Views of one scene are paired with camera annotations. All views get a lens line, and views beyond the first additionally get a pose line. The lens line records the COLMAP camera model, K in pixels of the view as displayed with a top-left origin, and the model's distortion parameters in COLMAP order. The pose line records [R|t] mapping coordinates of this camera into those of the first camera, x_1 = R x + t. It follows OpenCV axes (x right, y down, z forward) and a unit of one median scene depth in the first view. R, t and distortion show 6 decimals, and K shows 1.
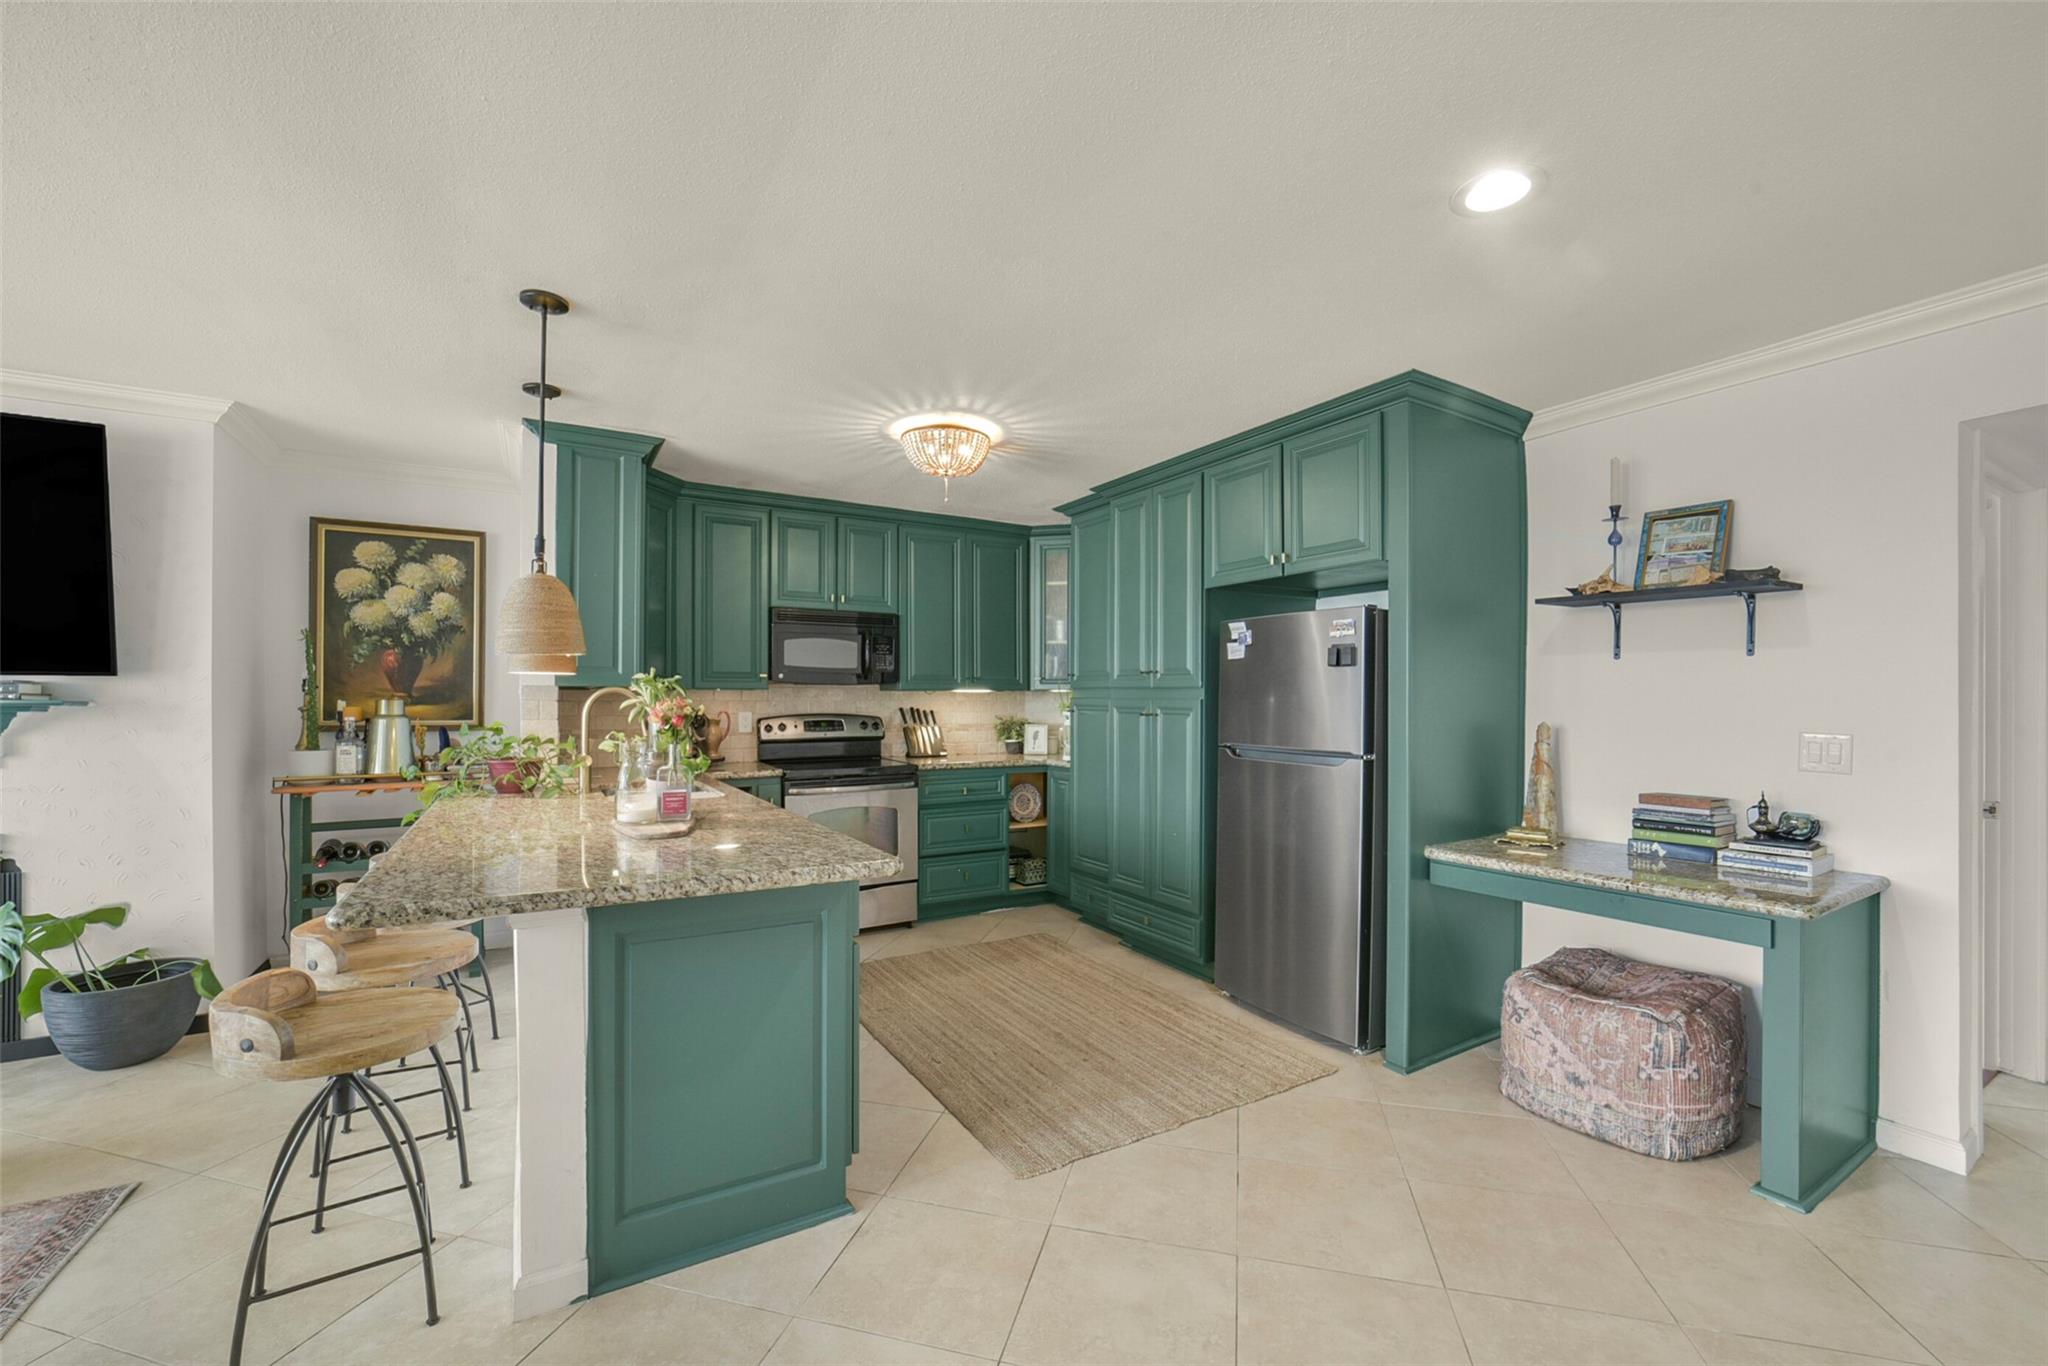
lens RADIAL K [[826.5, 0, 1022.9], [0, 826.5, 701.7], [0, 0, 1]] dist [-0.031255, 0.008009]
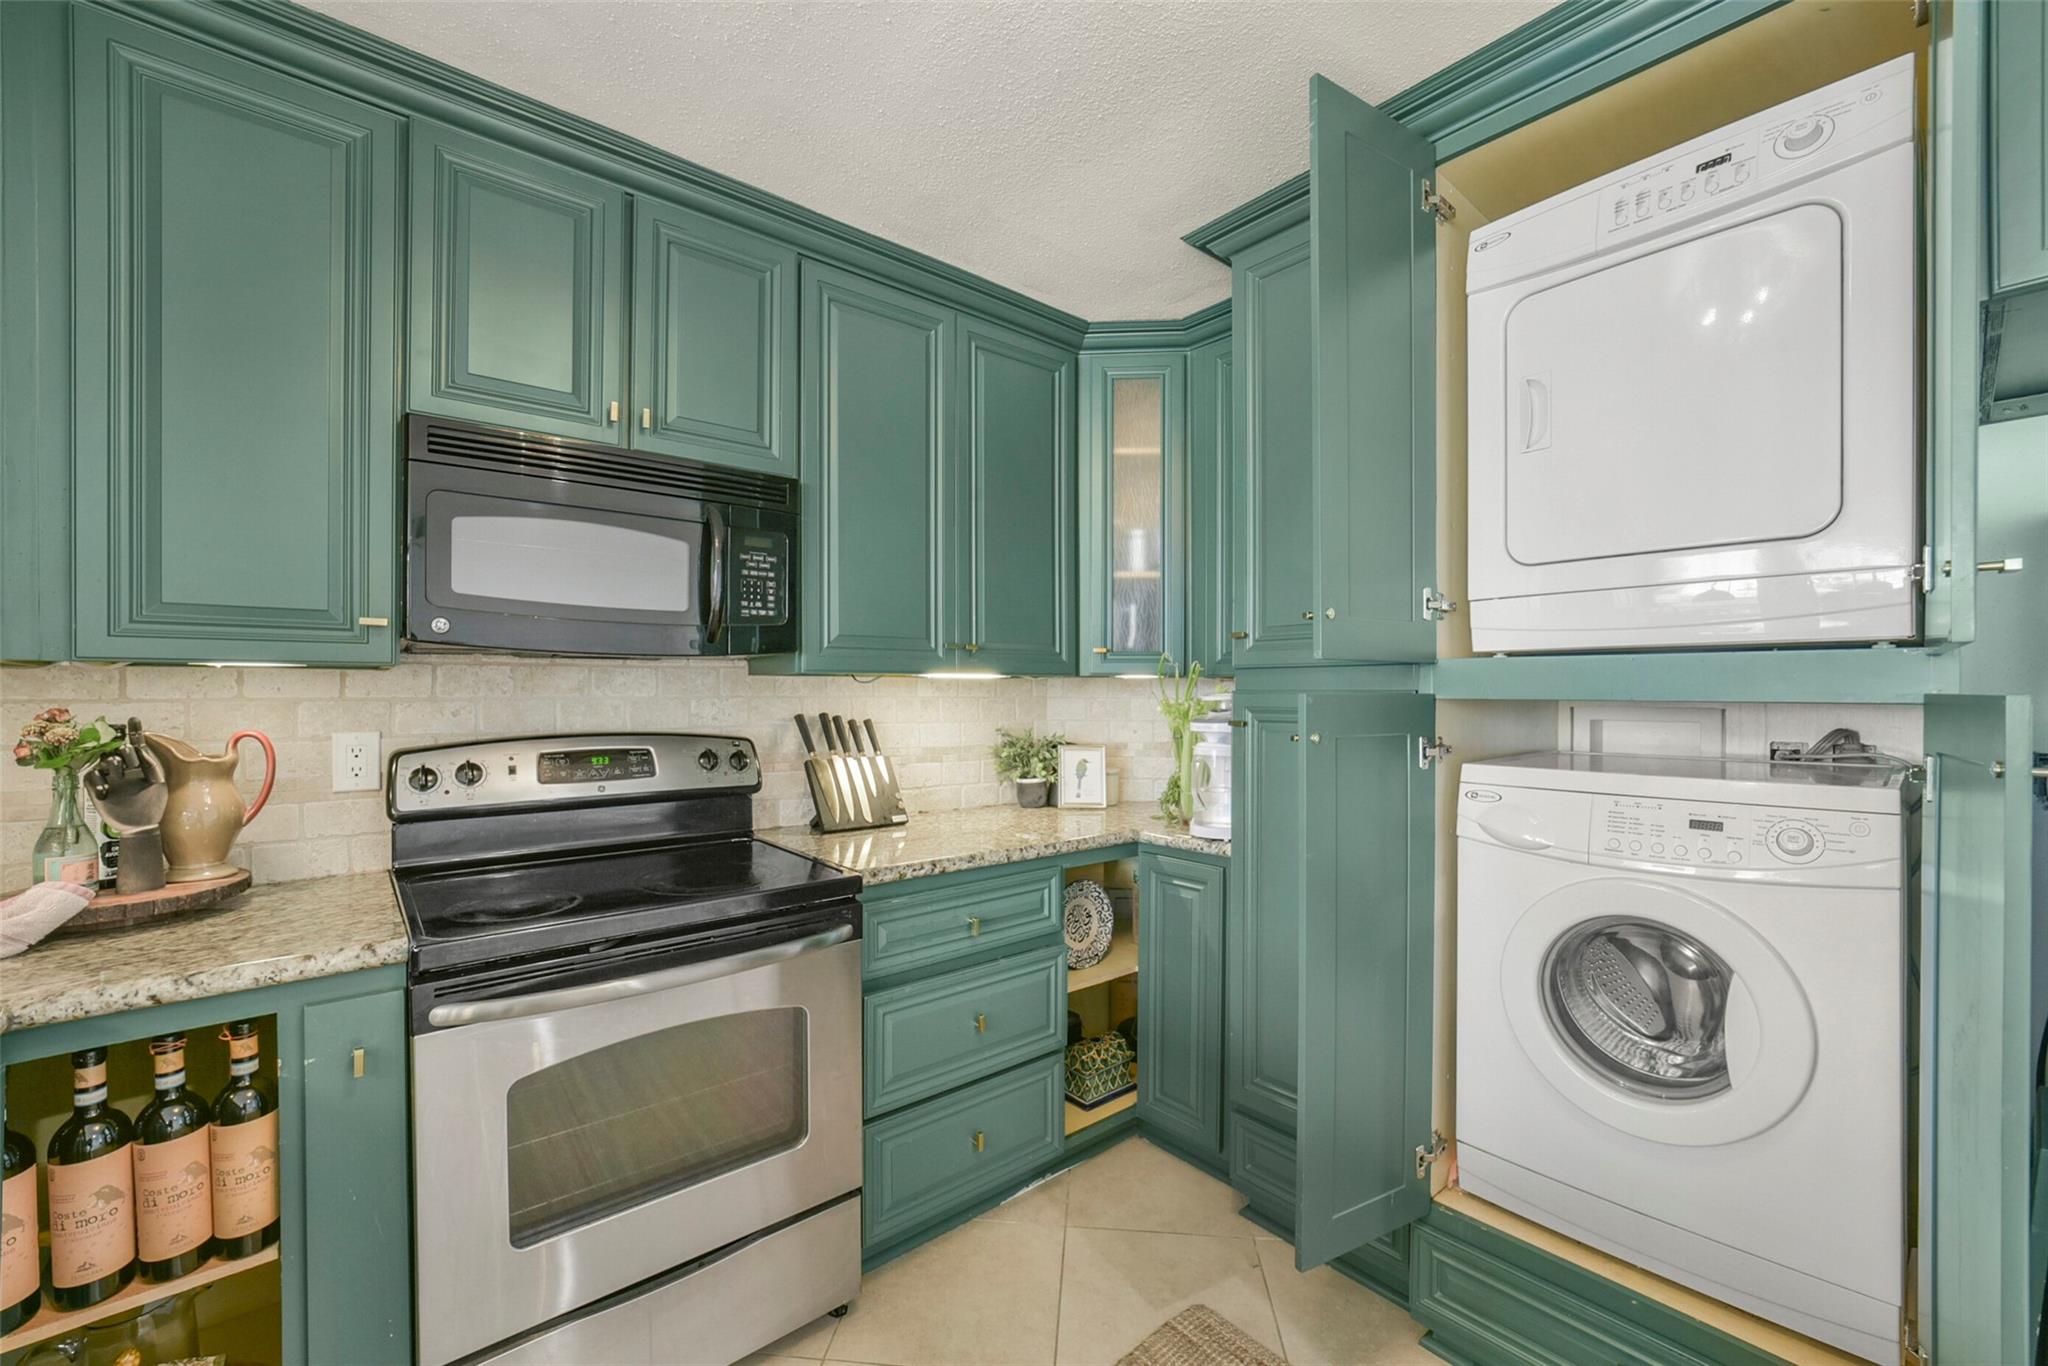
lens RADIAL K [[822.2, 0, 1026.2], [0, 822.2, 695.4], [0, 0, 1]] dist [-0.032523, 0.010557]
pose [[0.986466, -0.001621, 0.163957, -0.146079], [0.001780, 0.999998, -0.000821, -0.003096], [-0.163956, 0.001102, 0.986467, 0.807711]]
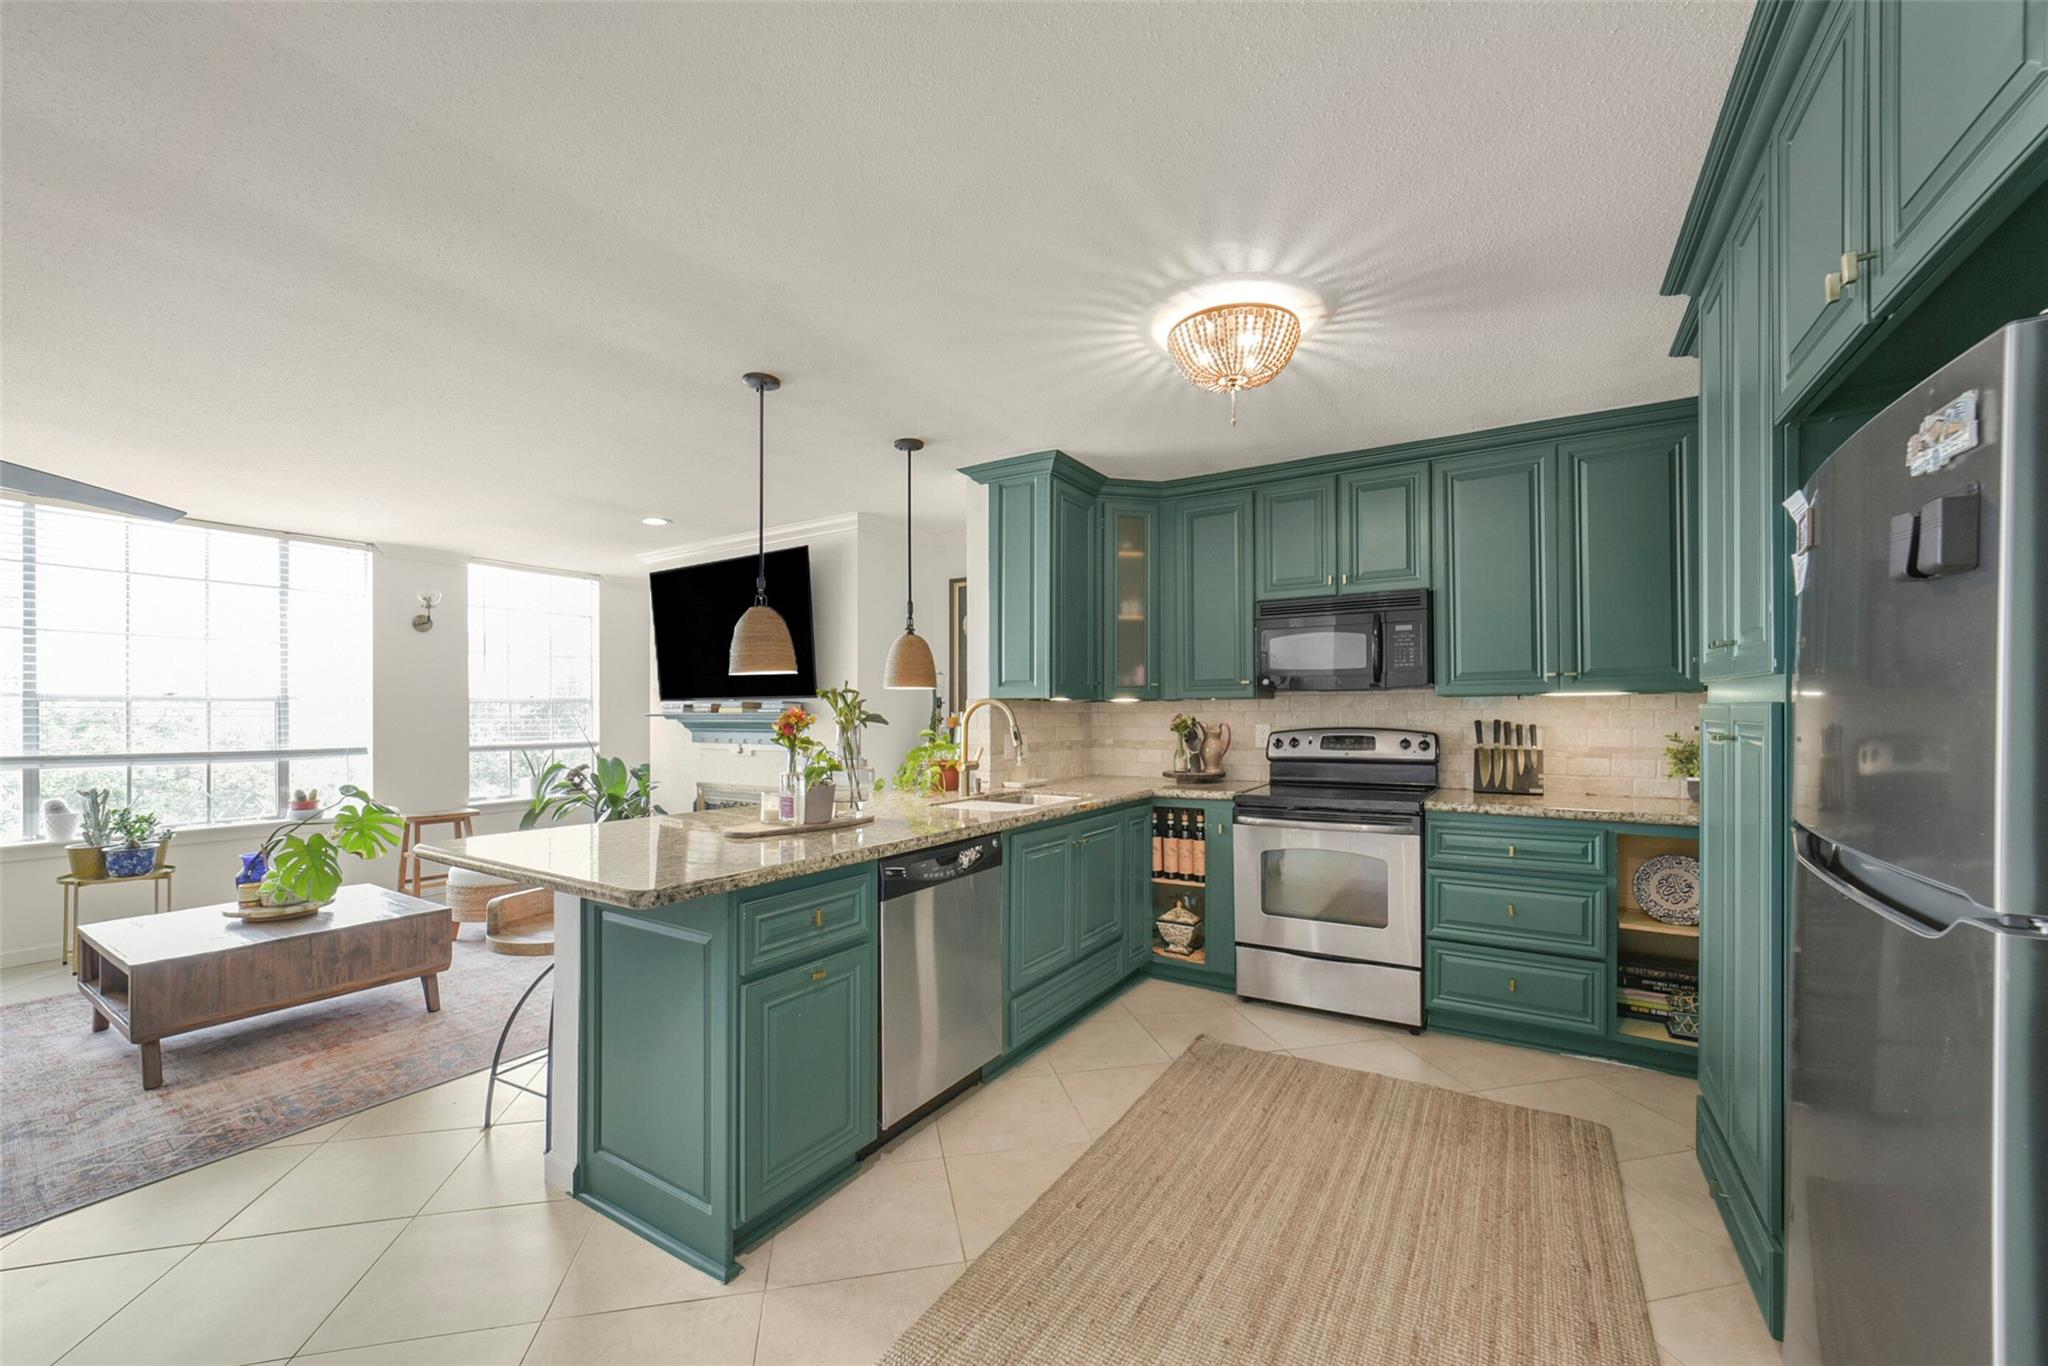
lens RADIAL K [[800.9, 0, 1028.7], [0, 800.9, 714.5], [0, 0, 1]] dist [-0.012026, 0.000234]
pose [[0.455376, -0.001763, -0.890298, 0.408828], [0.001643, 0.999998, -0.001140, 0.003461], [0.890298, -0.000944, 0.455378, 0.513769]]
